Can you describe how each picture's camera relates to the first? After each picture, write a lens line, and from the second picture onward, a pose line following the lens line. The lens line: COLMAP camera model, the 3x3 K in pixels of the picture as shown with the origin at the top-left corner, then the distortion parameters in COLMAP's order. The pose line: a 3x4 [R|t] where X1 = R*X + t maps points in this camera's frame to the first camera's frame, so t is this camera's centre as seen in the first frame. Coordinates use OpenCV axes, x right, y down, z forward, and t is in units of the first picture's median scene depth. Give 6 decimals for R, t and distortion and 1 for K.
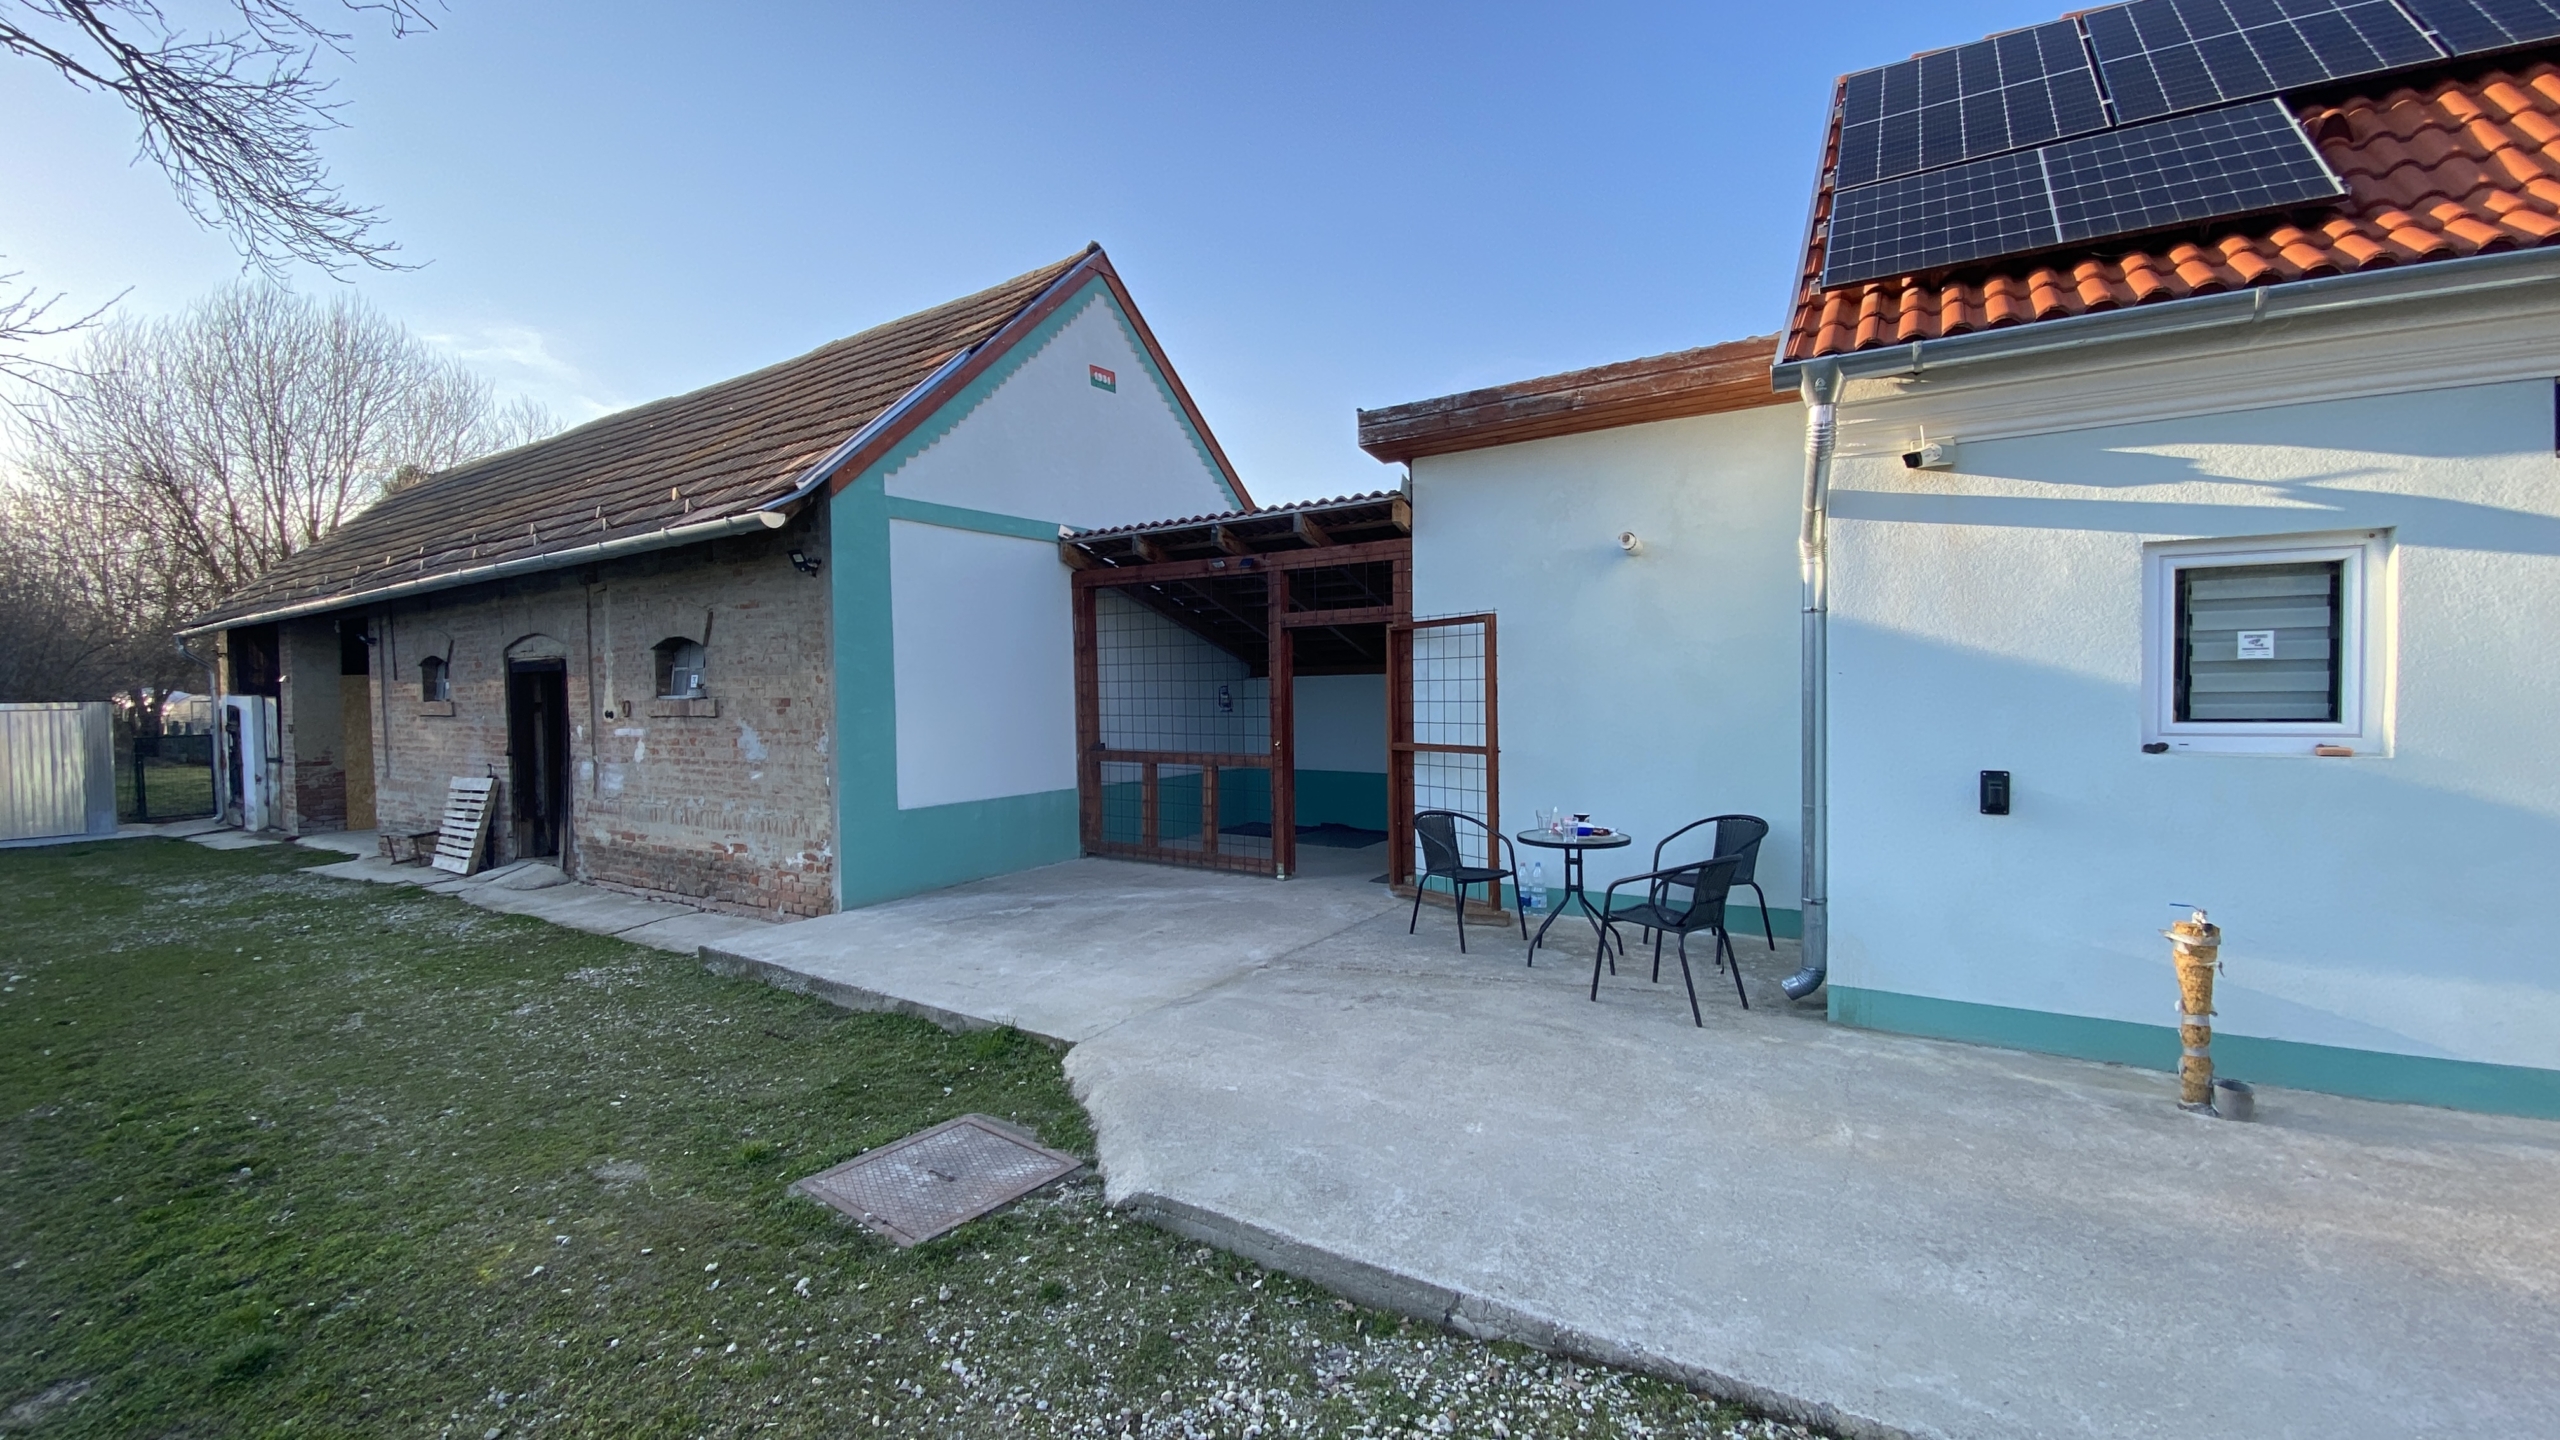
lens RADIAL K [[1028.9, 0, 1283.1], [0, 1028.9, 709.2], [0, 0, 1]] dist [-0.022121, -0.005699]
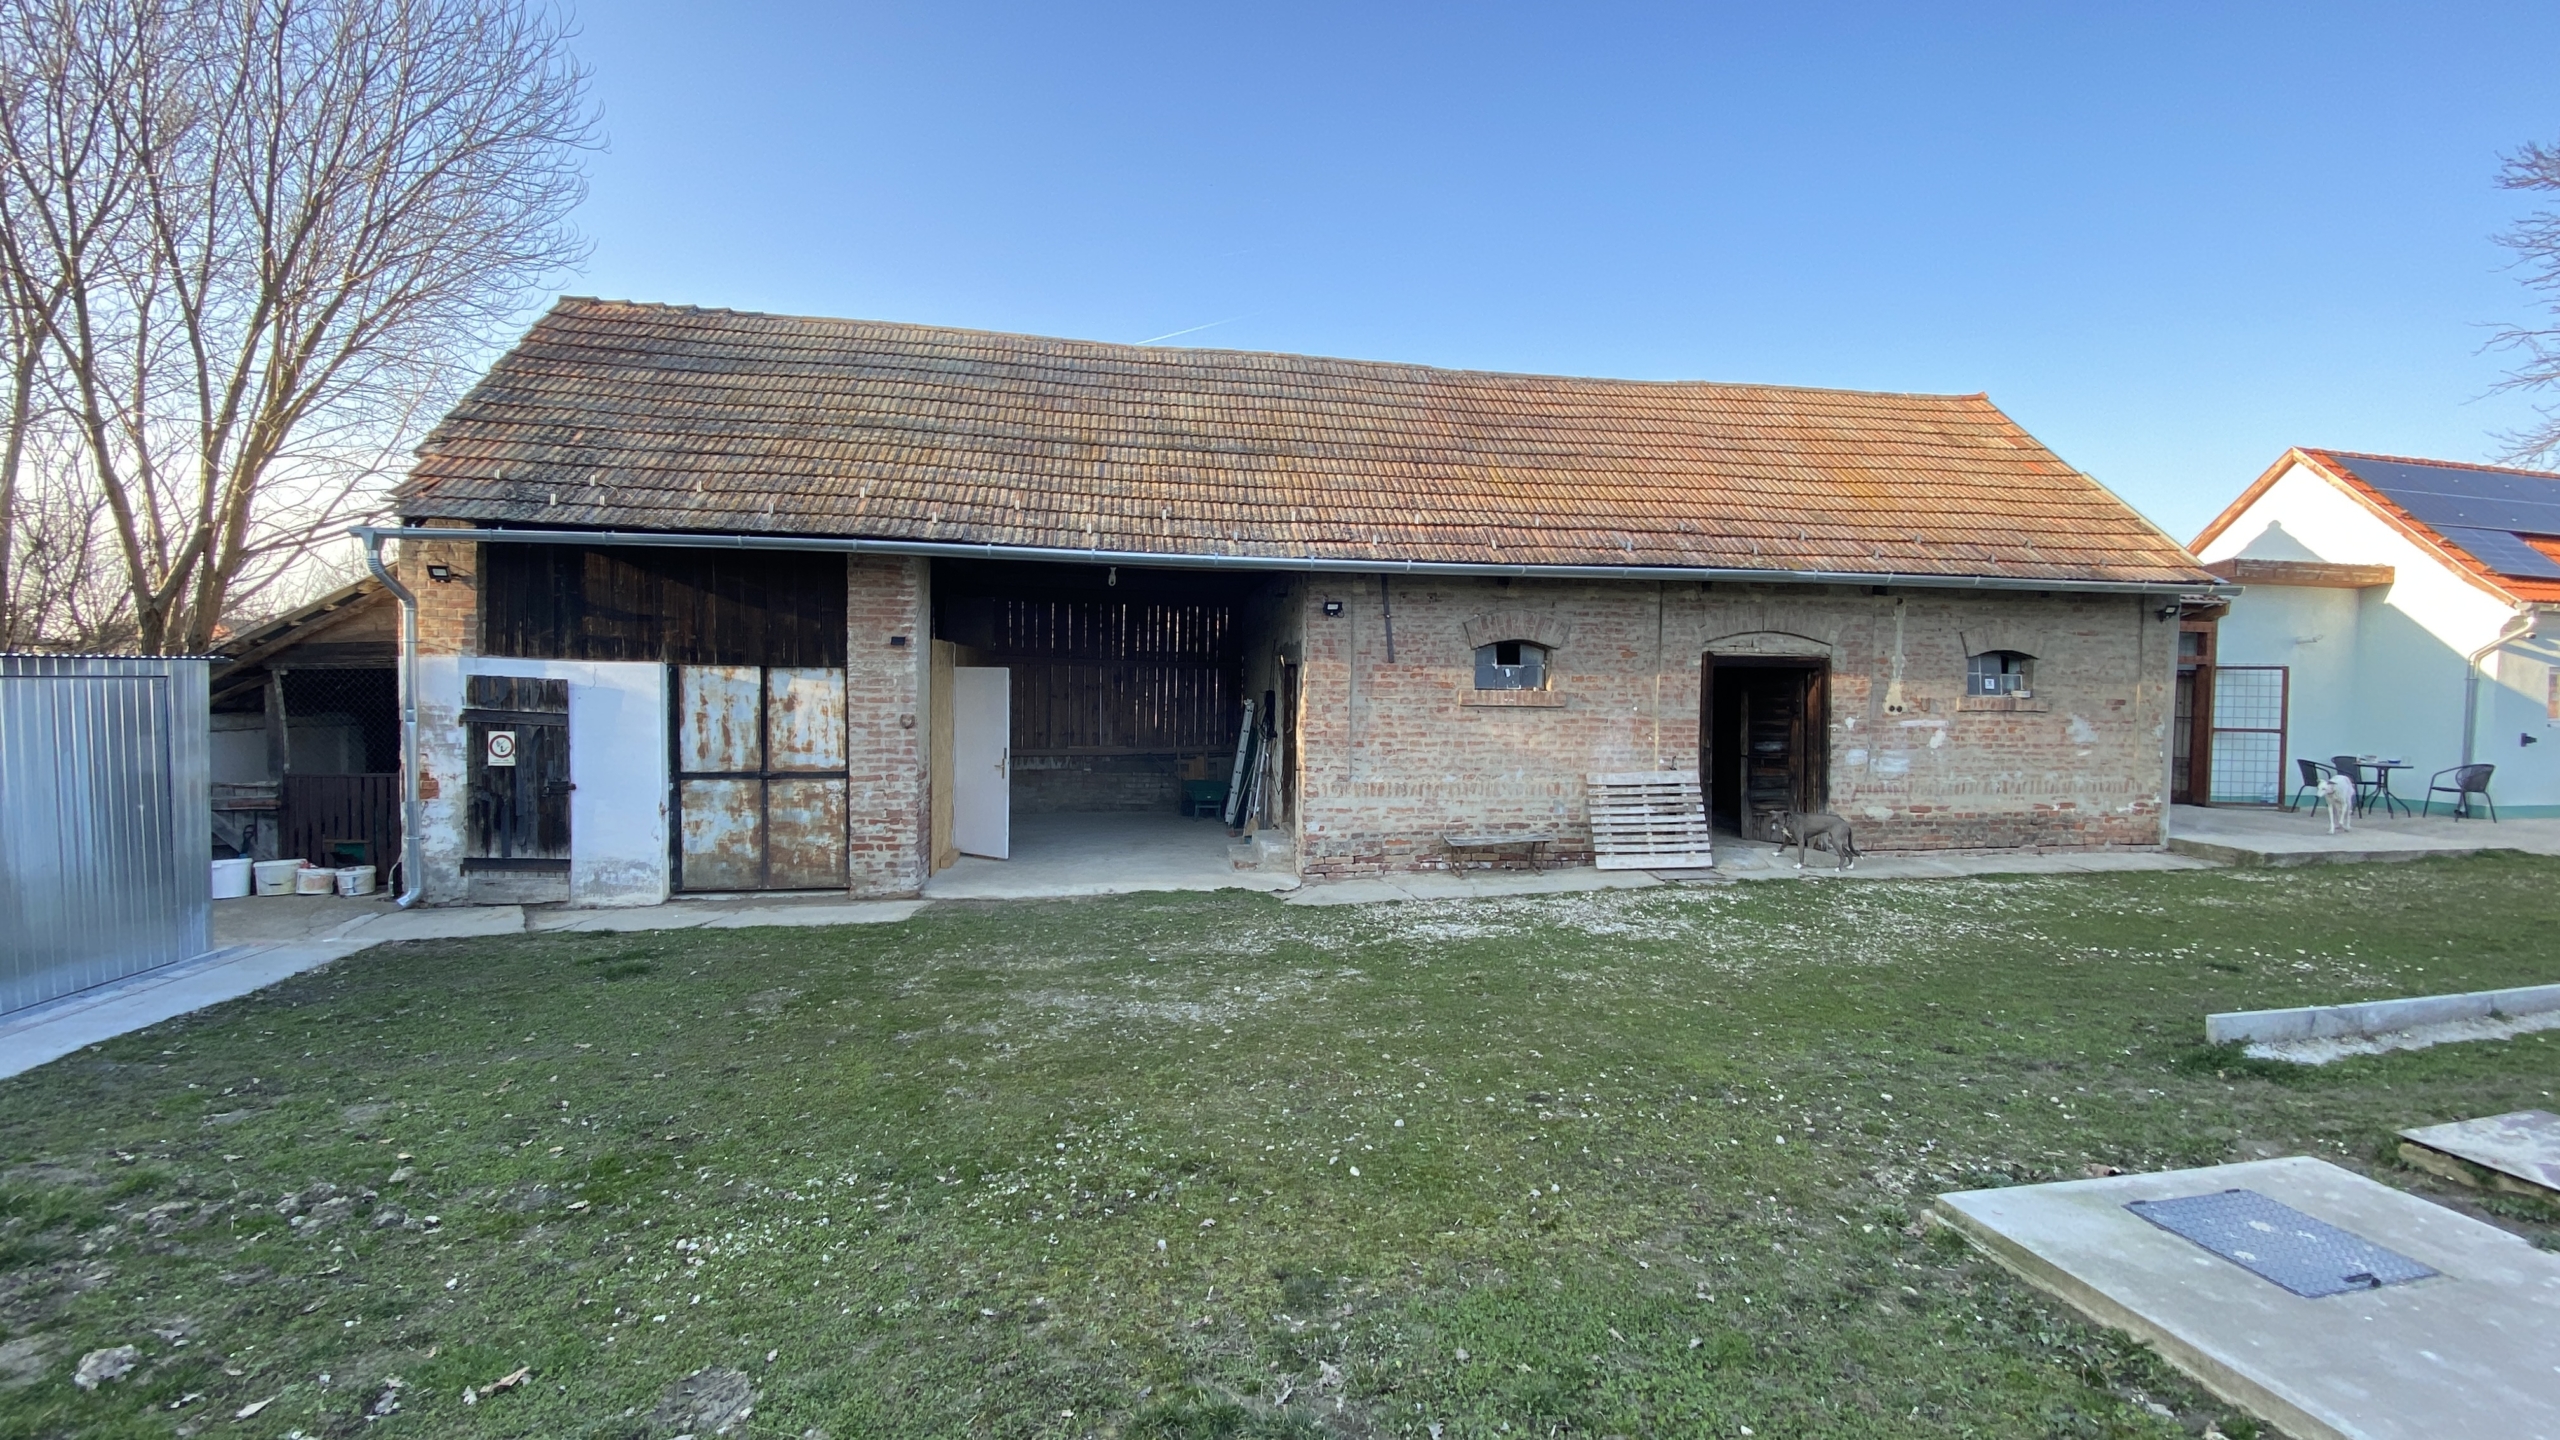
lens RADIAL K [[1028.9, 0, 1205.8], [0, 1028.9, 721.1], [0, 0, 1]] dist [-0.022121, -0.005699]
pose [[0.750374, 0.000482, 0.661013, -2.367769], [-0.009823, 0.999897, 0.010422, 0.017349], [-0.660941, -0.014314, 0.750302, 0.755844]]
